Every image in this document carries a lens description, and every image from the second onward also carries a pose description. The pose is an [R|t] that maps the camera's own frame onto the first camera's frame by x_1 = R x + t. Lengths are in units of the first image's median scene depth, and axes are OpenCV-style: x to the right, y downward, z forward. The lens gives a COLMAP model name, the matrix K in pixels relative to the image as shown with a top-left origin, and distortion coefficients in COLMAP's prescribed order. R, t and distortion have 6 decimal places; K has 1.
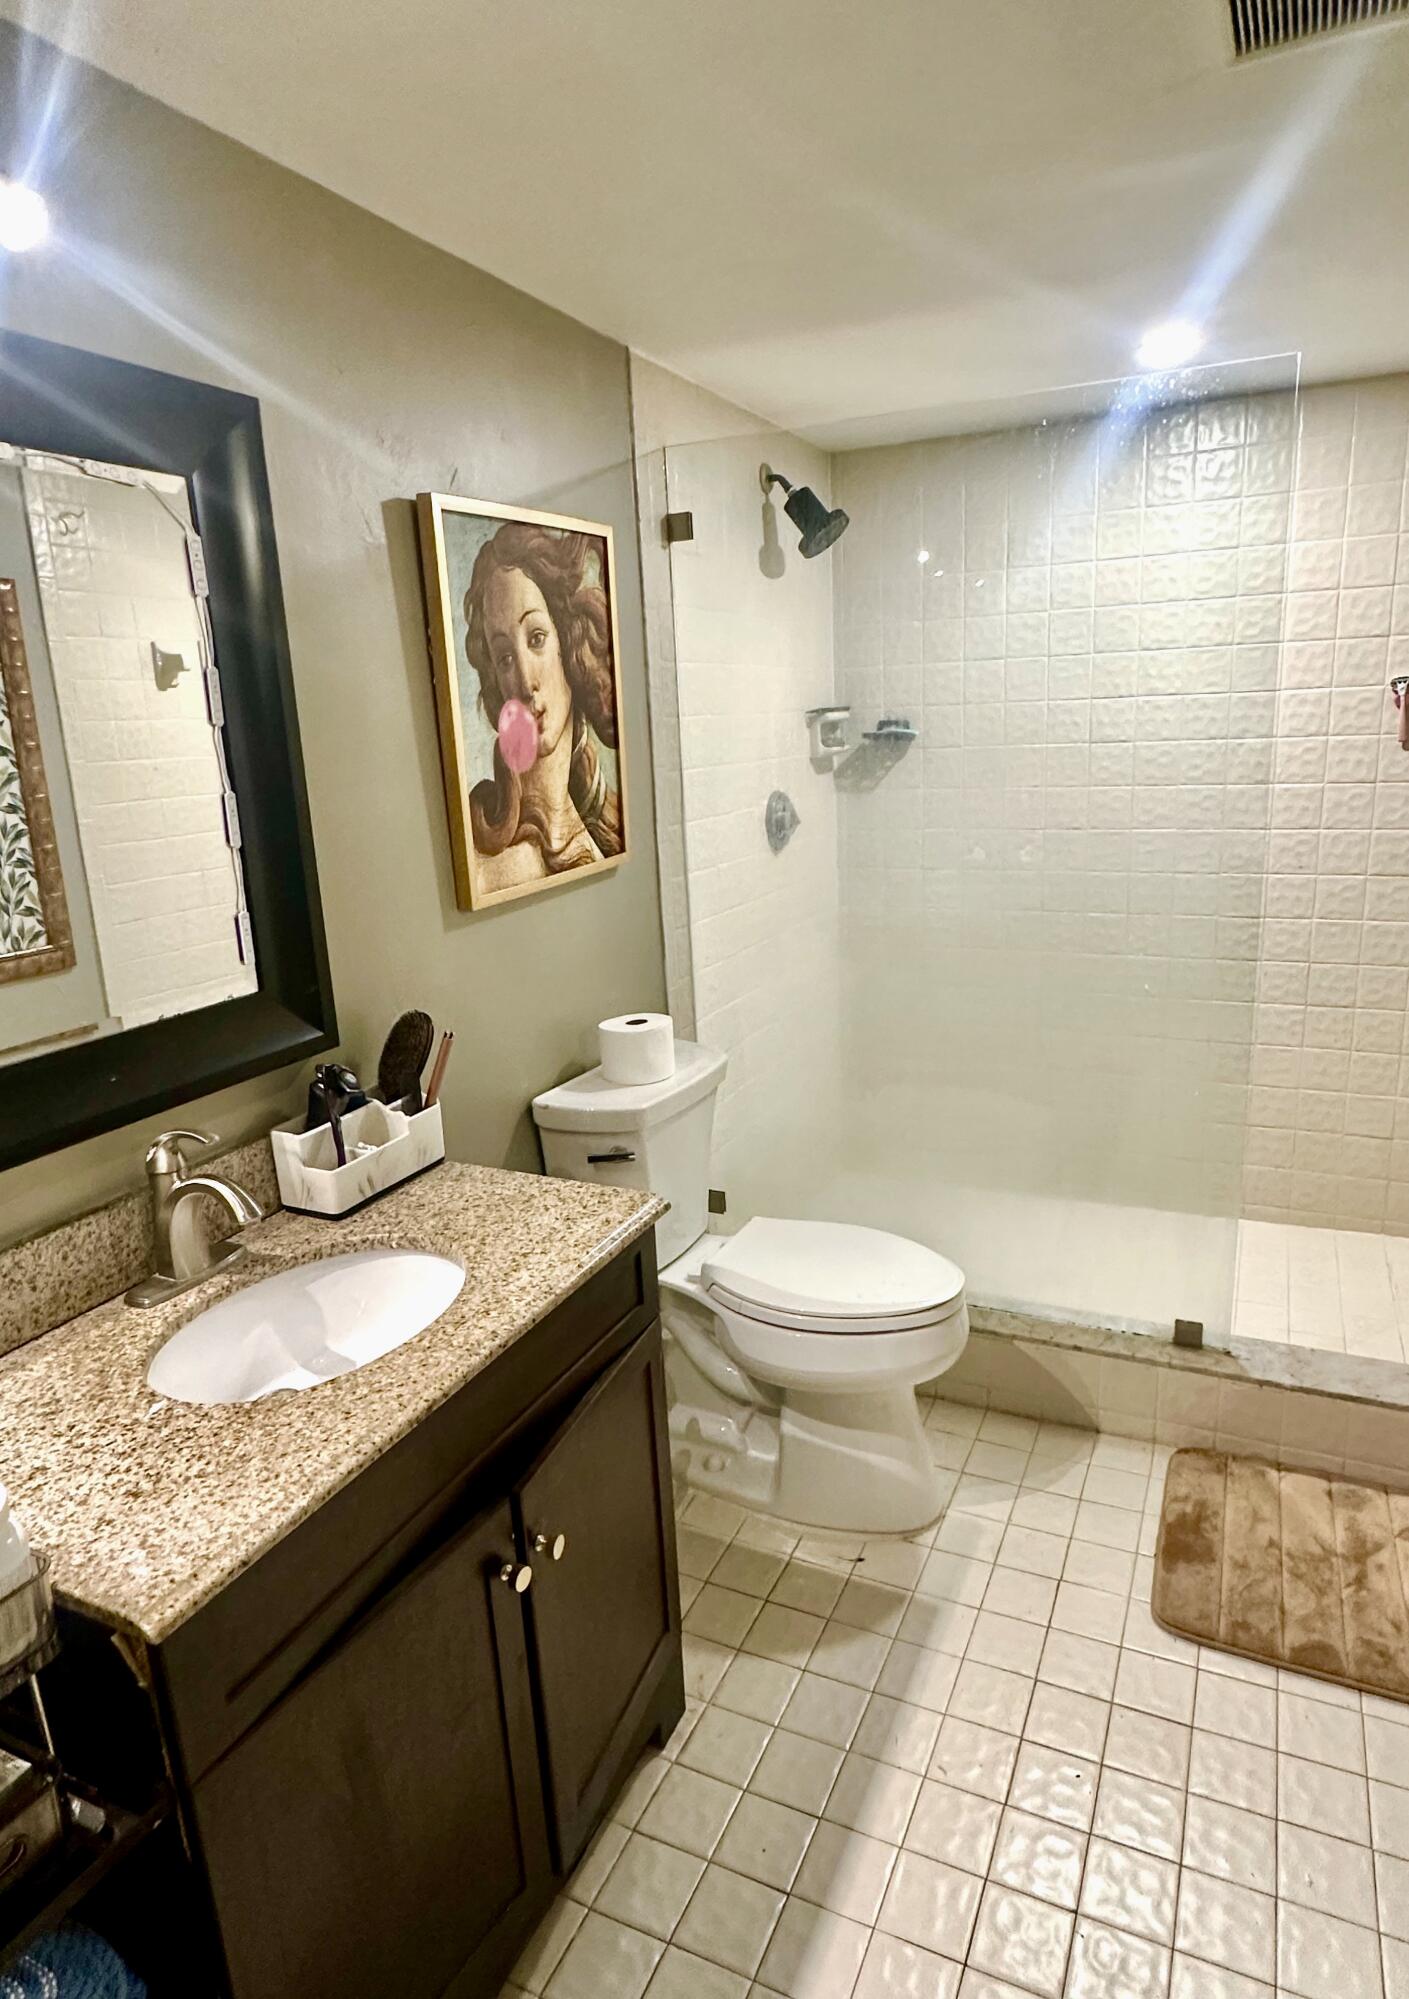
lens RADIAL K [[1153.9, 0, 744.2], [0, 1153.9, 1009.9], [0, 0, 1]] dist [-0.004520, 0.000175]
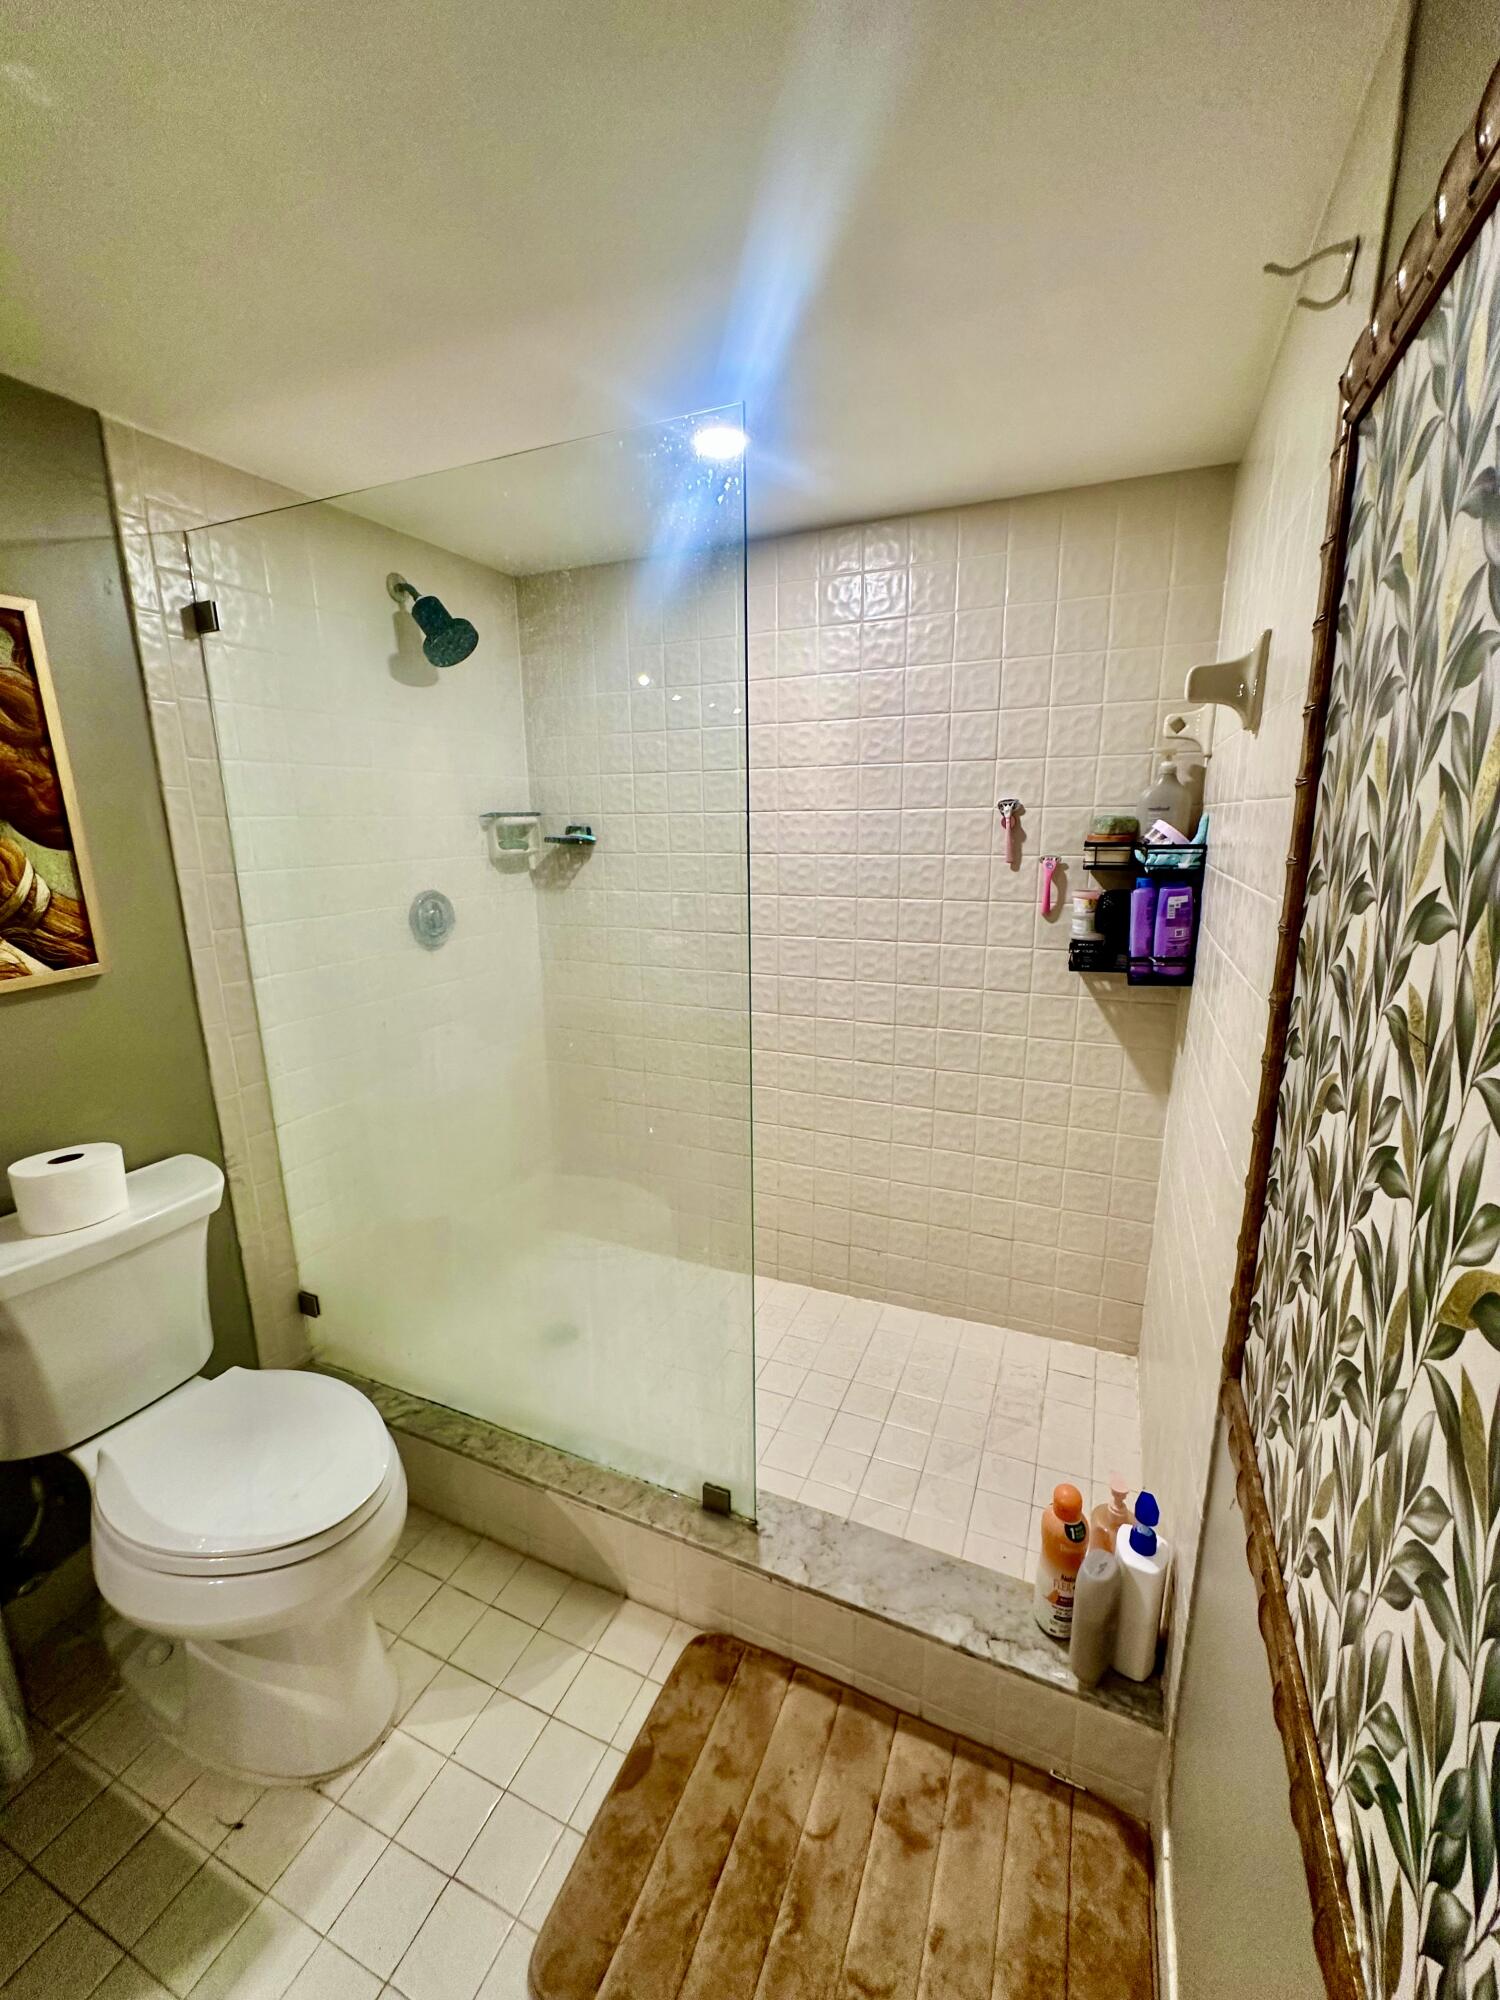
lens RADIAL K [[804.4, 0, 749.7], [0, 804.4, 999.4], [0, 0, 1]] dist [-0.000355, -0.000571]
pose [[0.999477, 0.026806, 0.018072, 0.403566], [-0.026294, 0.999261, -0.028027, -0.104293], [-0.018810, 0.027537, 0.999444, 0.359103]]
